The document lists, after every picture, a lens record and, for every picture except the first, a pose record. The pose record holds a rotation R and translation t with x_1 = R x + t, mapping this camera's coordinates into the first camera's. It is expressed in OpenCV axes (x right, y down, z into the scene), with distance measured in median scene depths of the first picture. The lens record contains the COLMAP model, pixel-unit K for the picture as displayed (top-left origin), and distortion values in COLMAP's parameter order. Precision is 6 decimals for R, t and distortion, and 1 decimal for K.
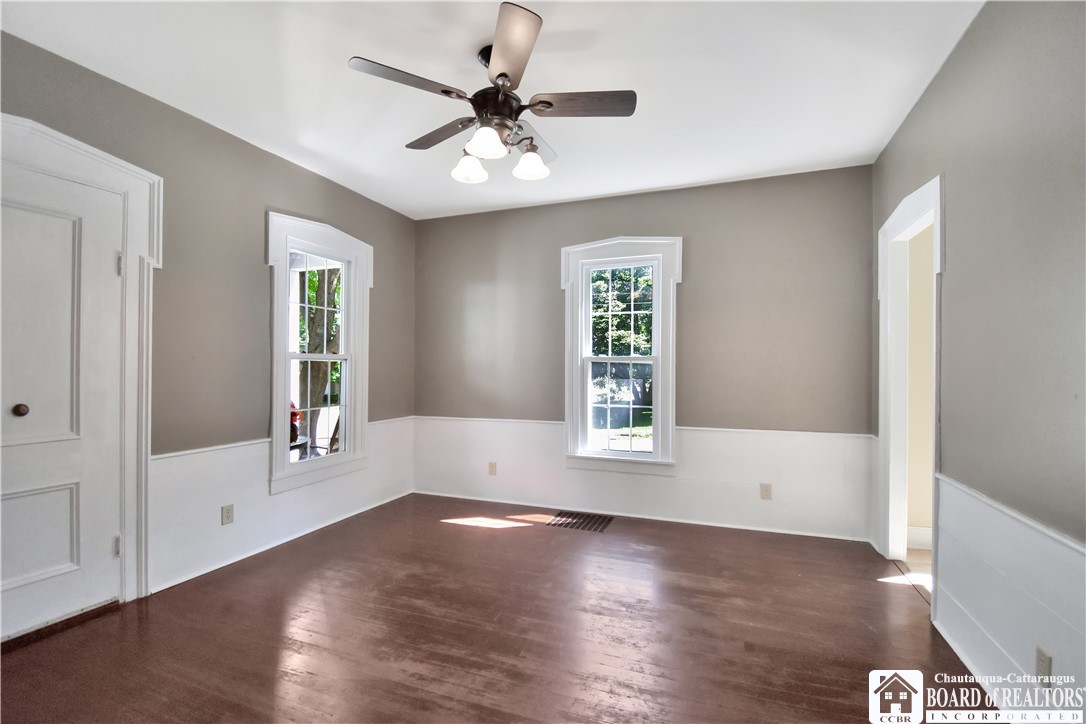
lens RADIAL K [[495.6, 0, 545.3], [0, 495.6, 367.6], [0, 0, 1]] dist [-0.001327, -0.000489]
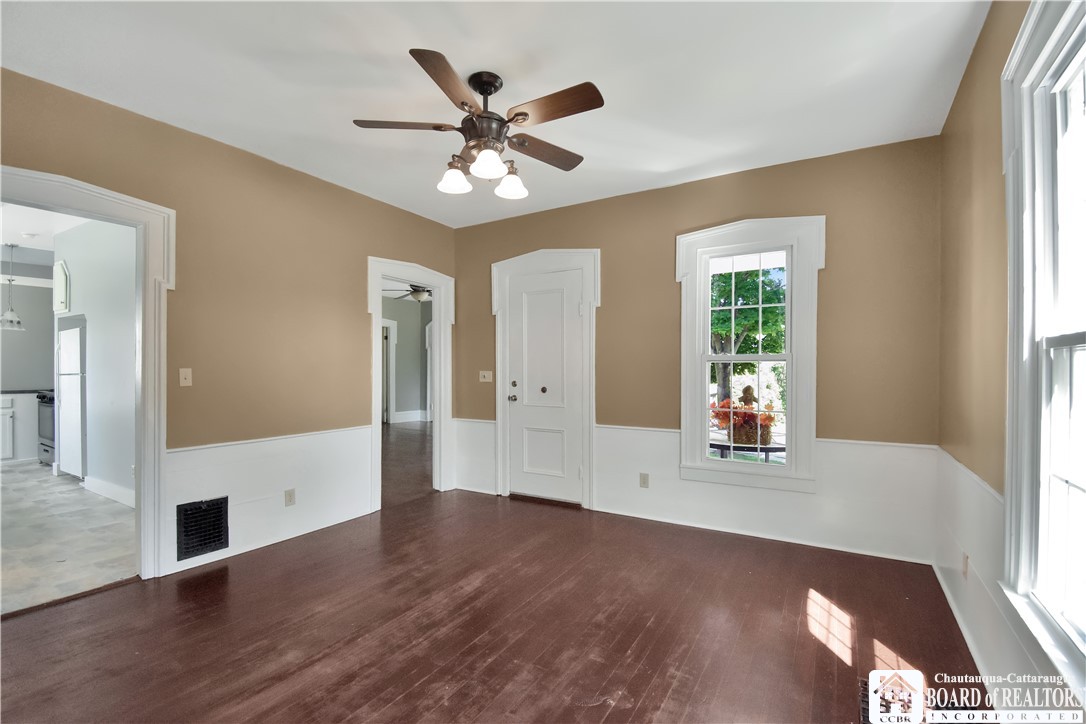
lens RADIAL K [[495.6, 0, 545.3], [0, 495.6, 367.6], [0, 0, 1]] dist [-0.001327, -0.000489]
pose [[-0.181667, -0.008046, -0.983327, 0.835907], [-0.002333, 0.999967, -0.007751, 0.007592], [0.983357, 0.000886, -0.181680, 1.161934]]
